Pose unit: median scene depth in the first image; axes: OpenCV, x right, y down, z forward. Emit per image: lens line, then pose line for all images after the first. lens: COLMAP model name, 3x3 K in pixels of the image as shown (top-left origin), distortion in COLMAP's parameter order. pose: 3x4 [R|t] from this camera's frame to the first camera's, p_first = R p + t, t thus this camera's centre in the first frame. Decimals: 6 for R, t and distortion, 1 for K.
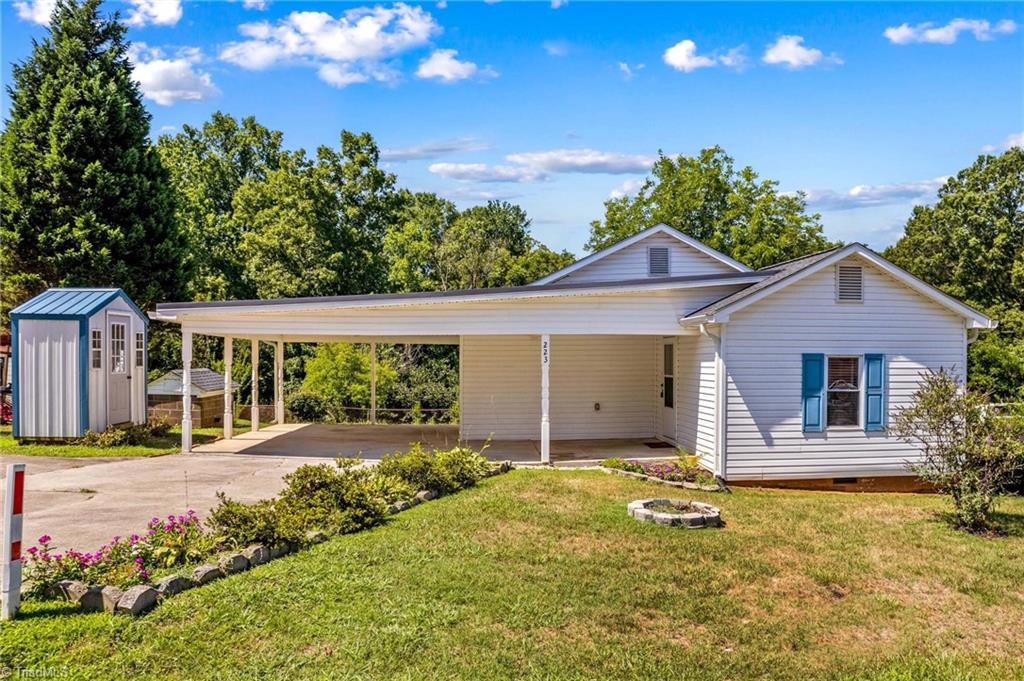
lens RADIAL K [[708.0, 0, 535.0], [0, 708.0, 364.3], [0, 0, 1]] dist [-0.072127, 0.004168]
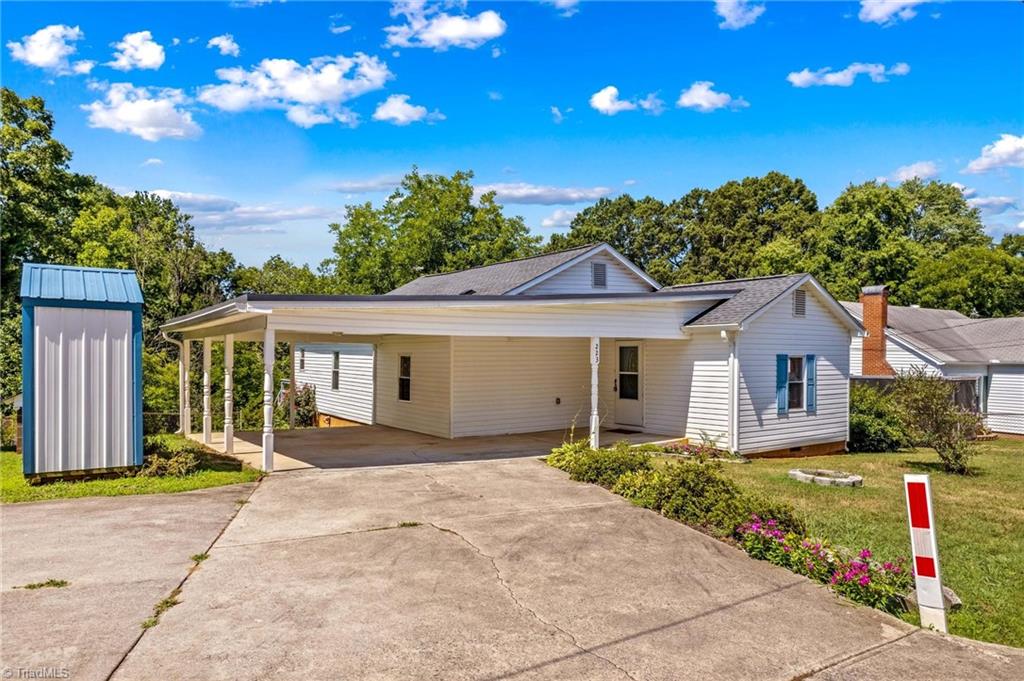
lens RADIAL K [[642.4, 0, 511.3], [0, 642.4, 360.8], [0, 0, 1]] dist [-0.045278, 0.033352]
pose [[0.877458, -0.005074, 0.479626, -0.563406], [0.005639, 0.999984, 0.000264, -0.006032], [-0.479620, 0.002473, 0.877473, 0.167772]]
